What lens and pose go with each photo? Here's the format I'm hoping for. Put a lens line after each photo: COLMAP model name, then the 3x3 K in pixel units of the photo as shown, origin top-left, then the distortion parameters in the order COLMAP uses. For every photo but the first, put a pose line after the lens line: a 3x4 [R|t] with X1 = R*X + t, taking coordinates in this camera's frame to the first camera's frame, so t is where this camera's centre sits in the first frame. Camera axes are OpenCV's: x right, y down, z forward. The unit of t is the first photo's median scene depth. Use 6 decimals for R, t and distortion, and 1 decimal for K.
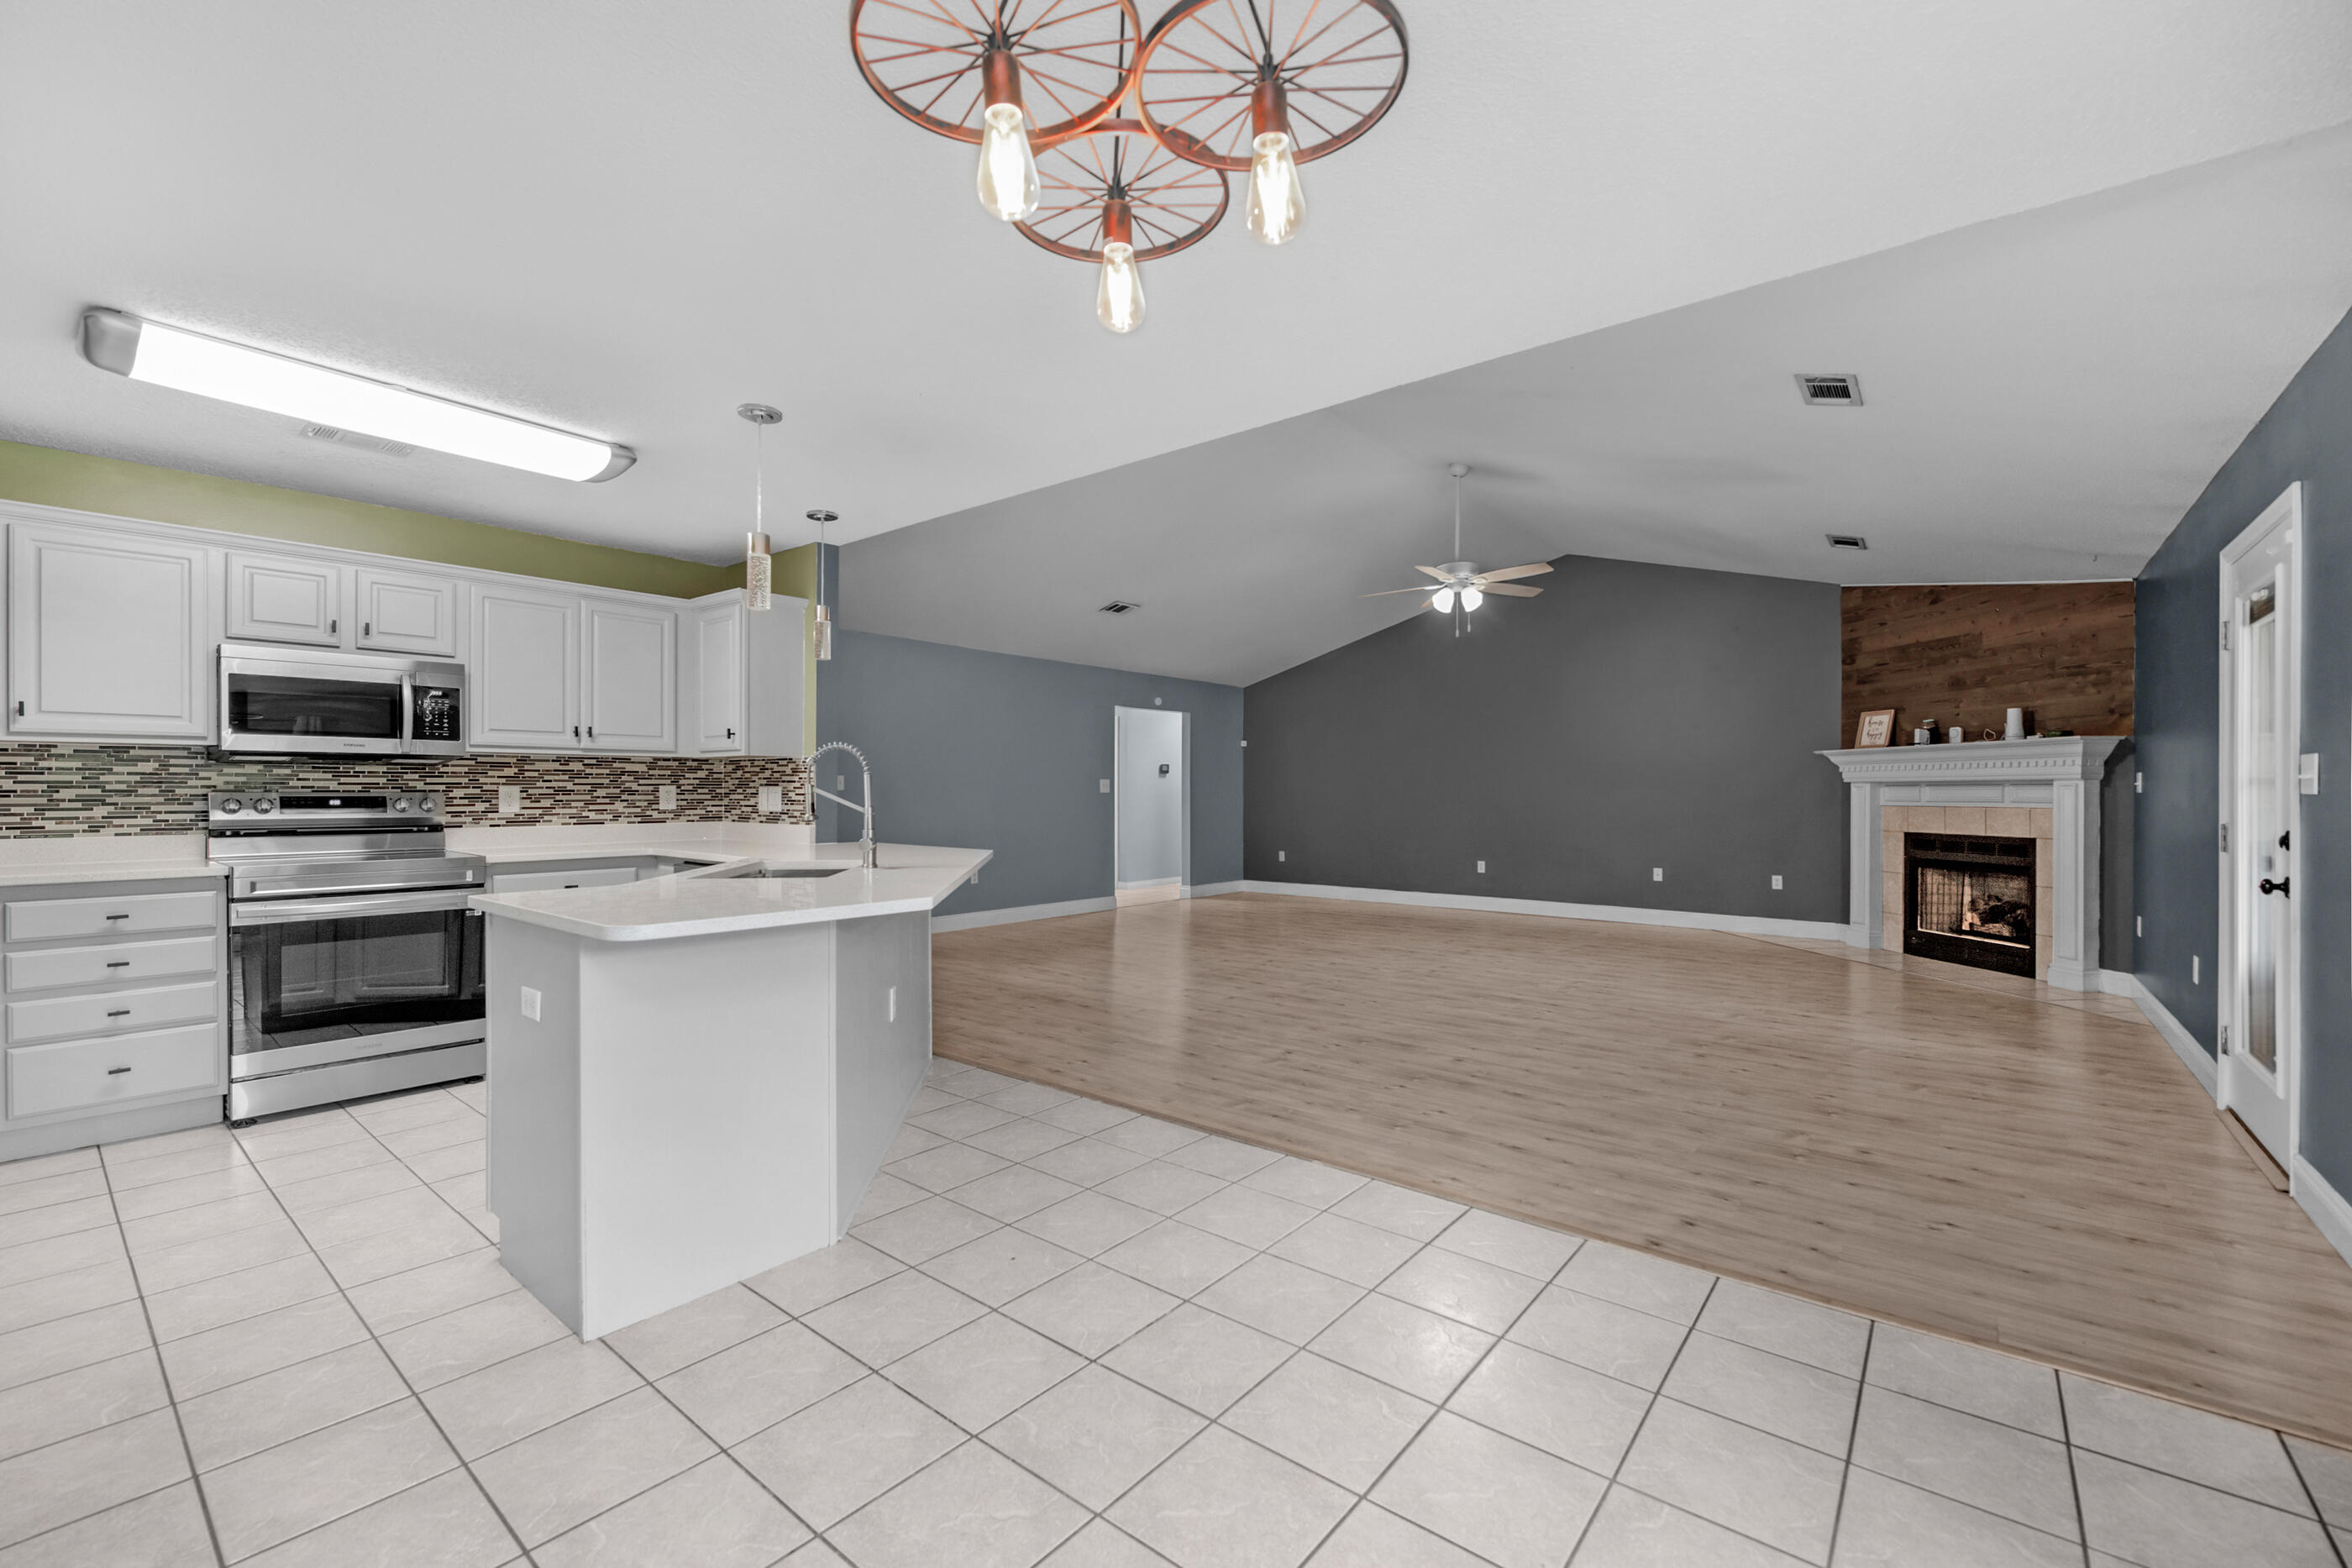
lens RADIAL K [[968.7, 0, 1171.8], [0, 968.7, 787.7], [0, 0, 1]] dist [-0.003477, -0.002672]
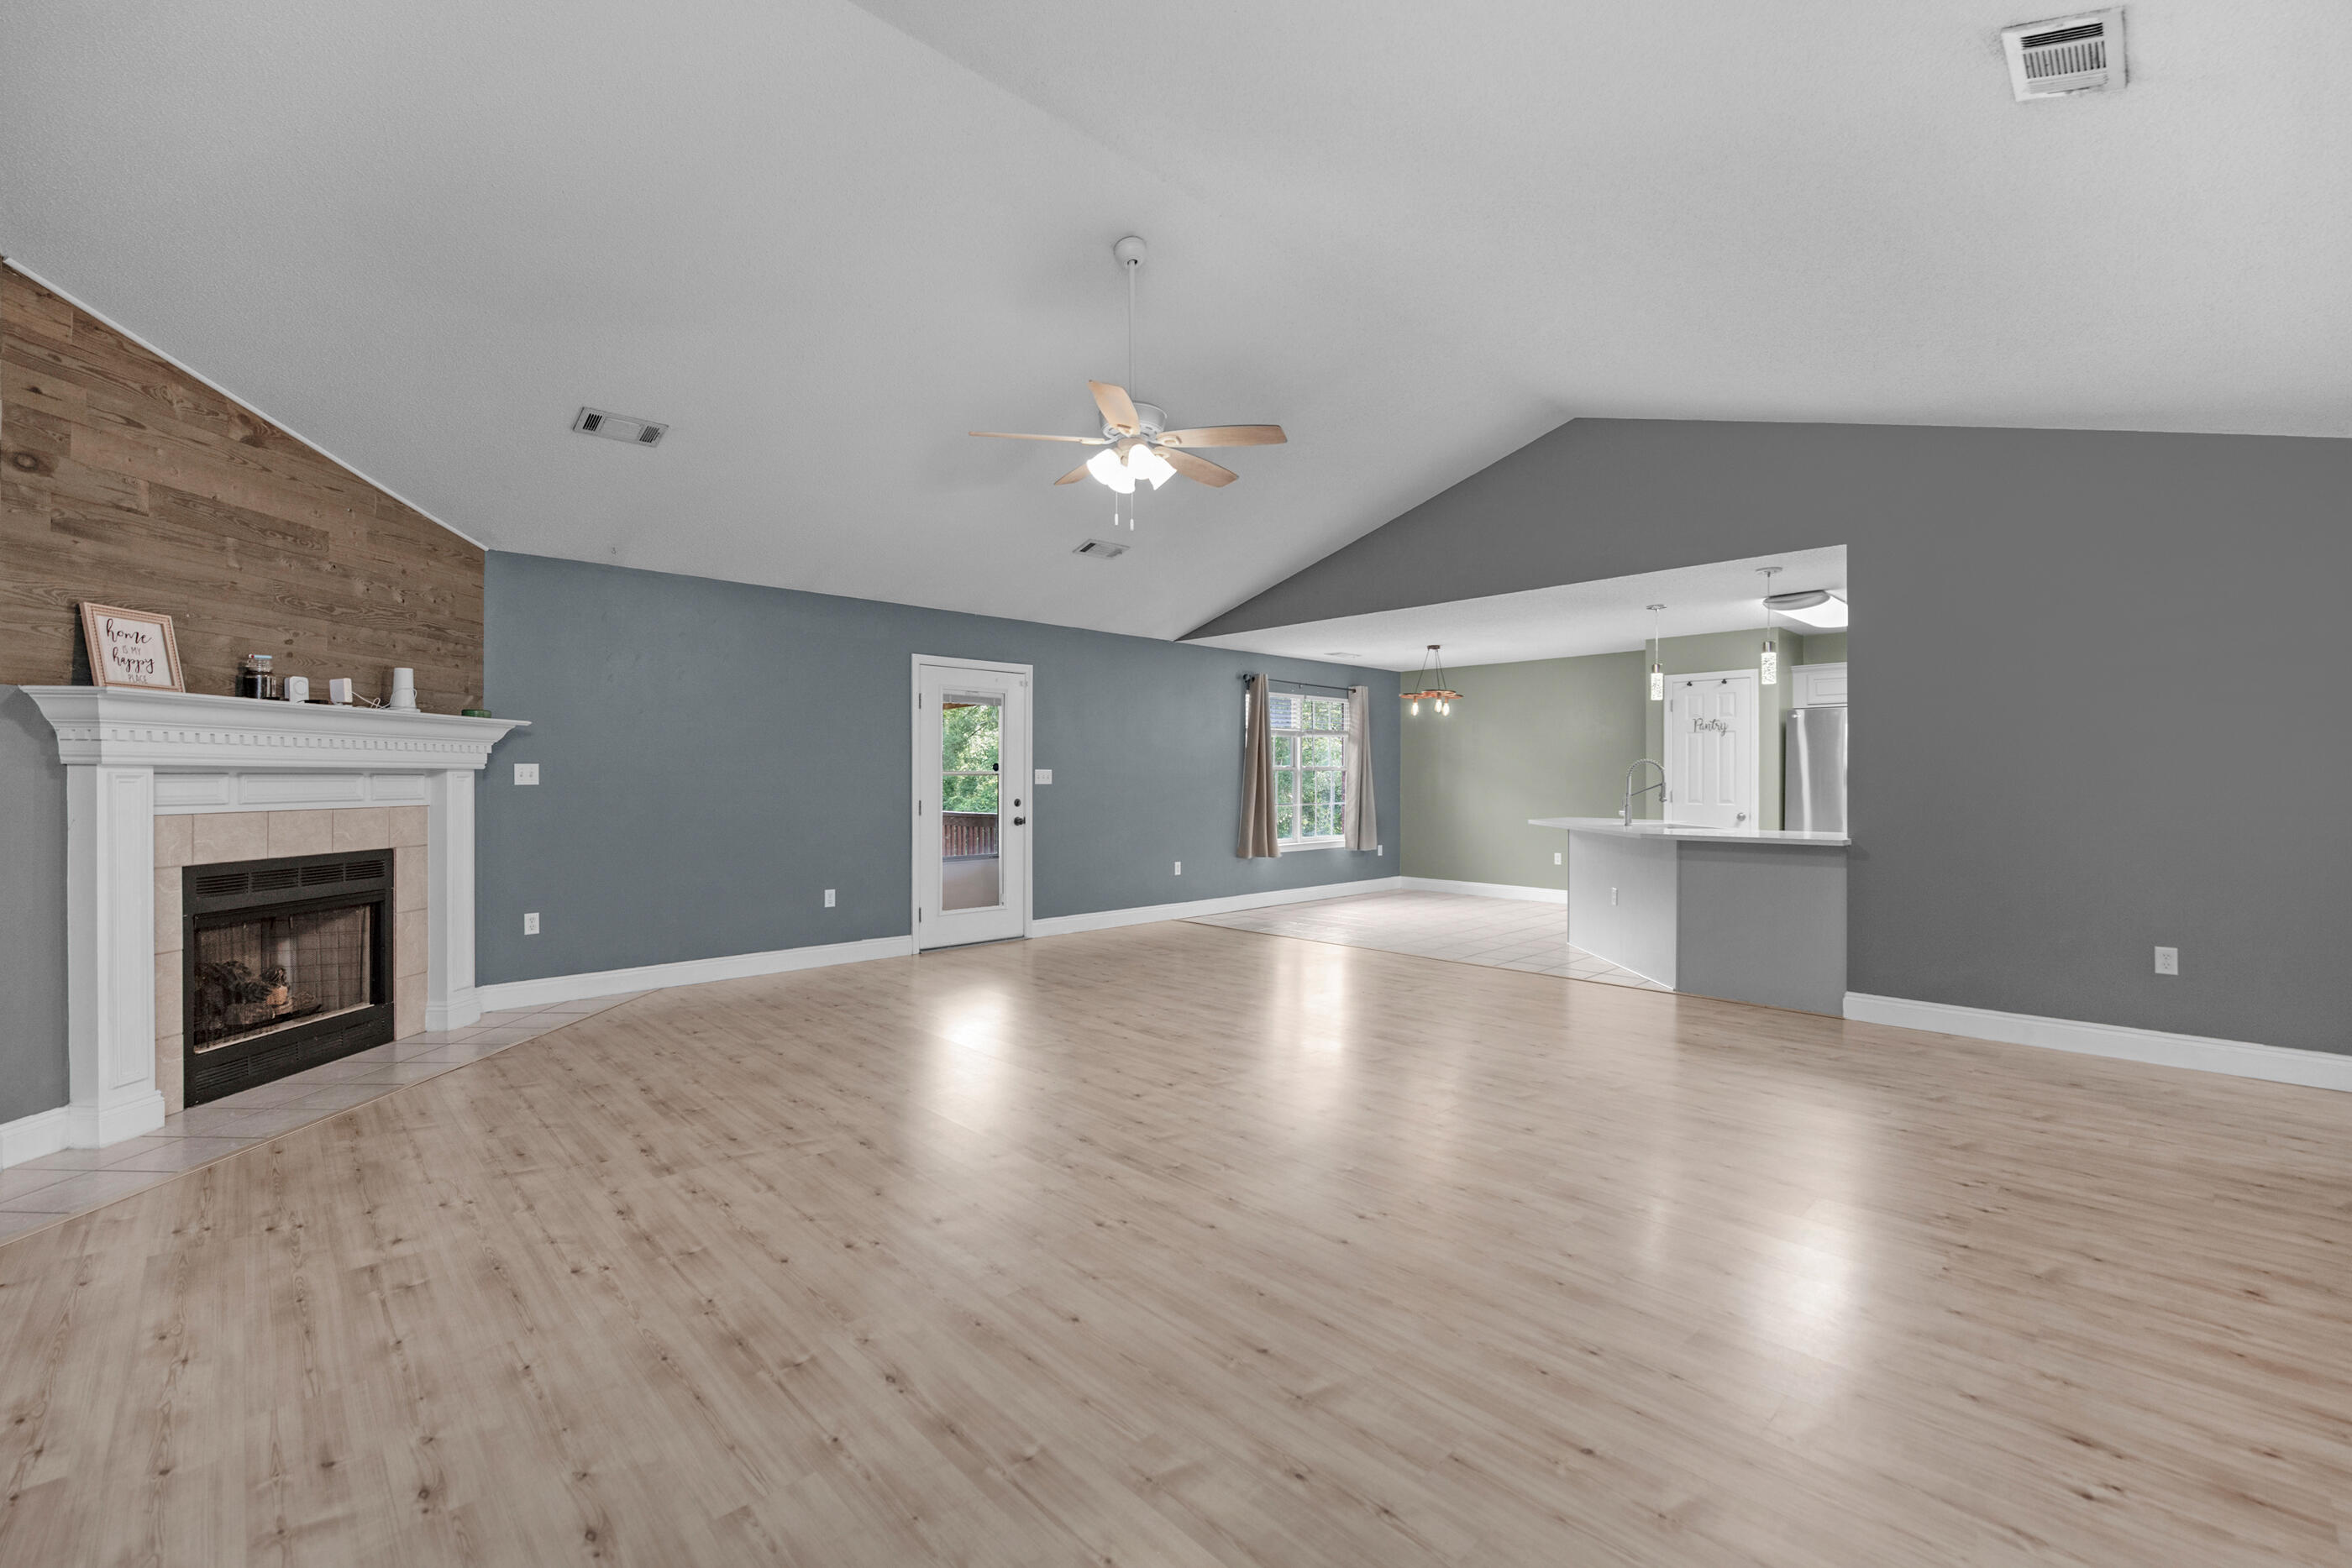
lens RADIAL K [[1001.8, 0, 1176.0], [0, 1001.8, 784.0], [0, 0, 1]] dist [-0.000282, -0.000318]
pose [[-0.994544, -0.003907, 0.104240, 0.295302], [-0.003616, 0.999989, 0.002985, -0.000426], [-0.104251, 0.002592, -0.994548, 2.215861]]
